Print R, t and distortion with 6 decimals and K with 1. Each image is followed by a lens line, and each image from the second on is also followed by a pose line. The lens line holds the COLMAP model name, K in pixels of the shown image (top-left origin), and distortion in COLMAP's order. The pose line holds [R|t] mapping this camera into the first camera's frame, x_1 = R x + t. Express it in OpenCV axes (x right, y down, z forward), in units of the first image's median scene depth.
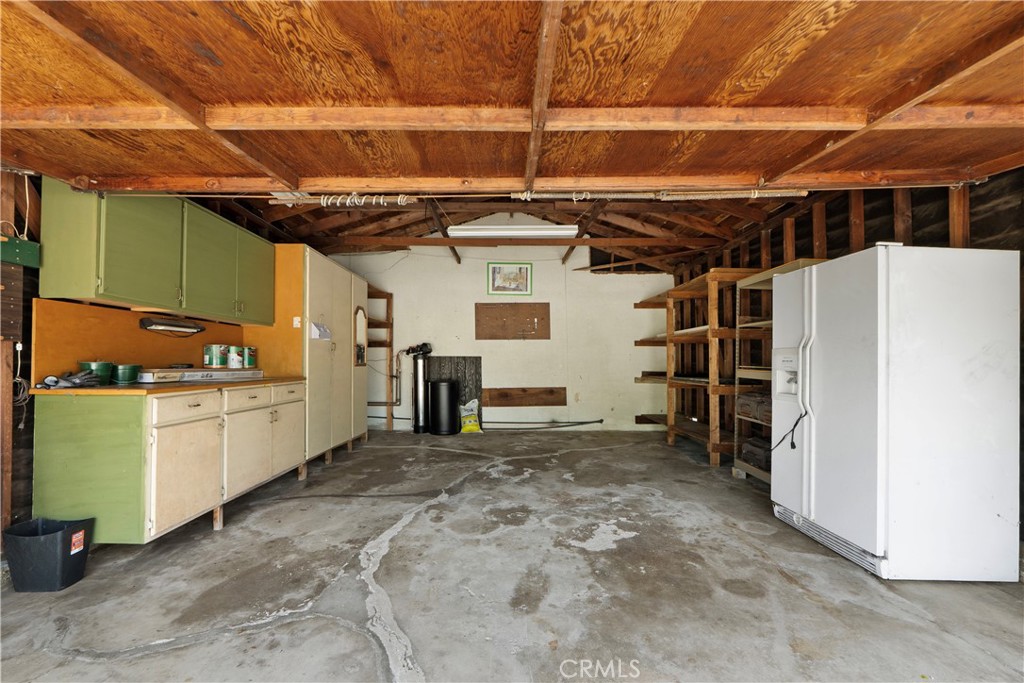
lens RADIAL K [[435.4, 0, 510.6], [0, 435.4, 348.2], [0, 0, 1]] dist [-0.000967, 0.001040]
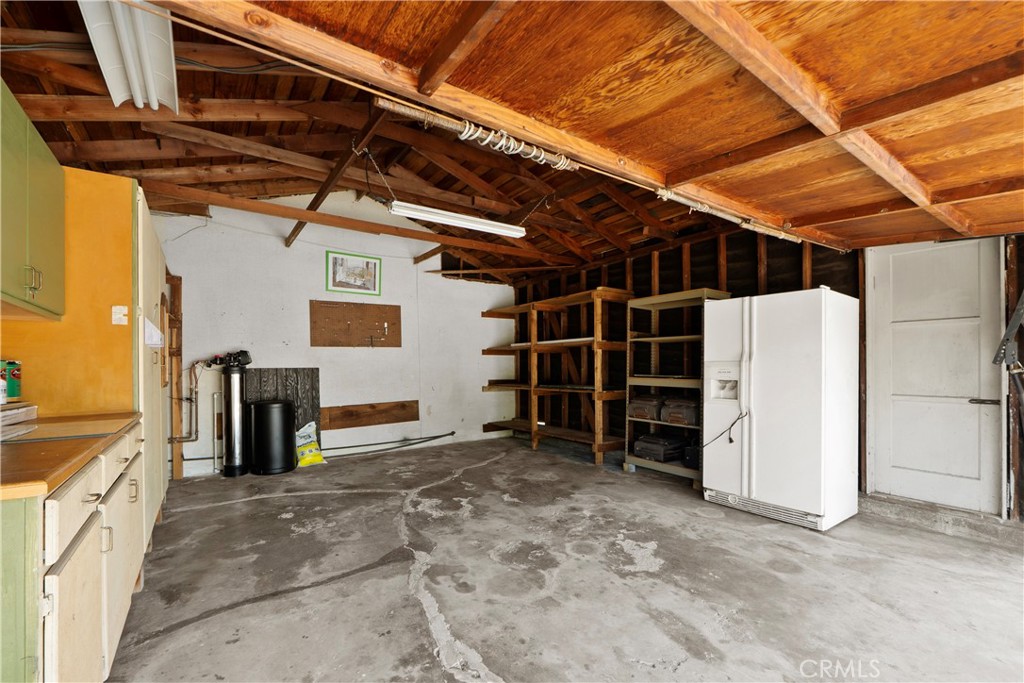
lens RADIAL K [[435.4, 0, 508.5], [0, 435.4, 358.4], [0, 0, 1]] dist [-0.000967, 0.001040]
pose [[0.817825, -0.002015, 0.575464, -0.406696], [-0.004502, 0.999941, 0.009898, -0.012423], [-0.575450, -0.010685, 0.817767, 0.251309]]
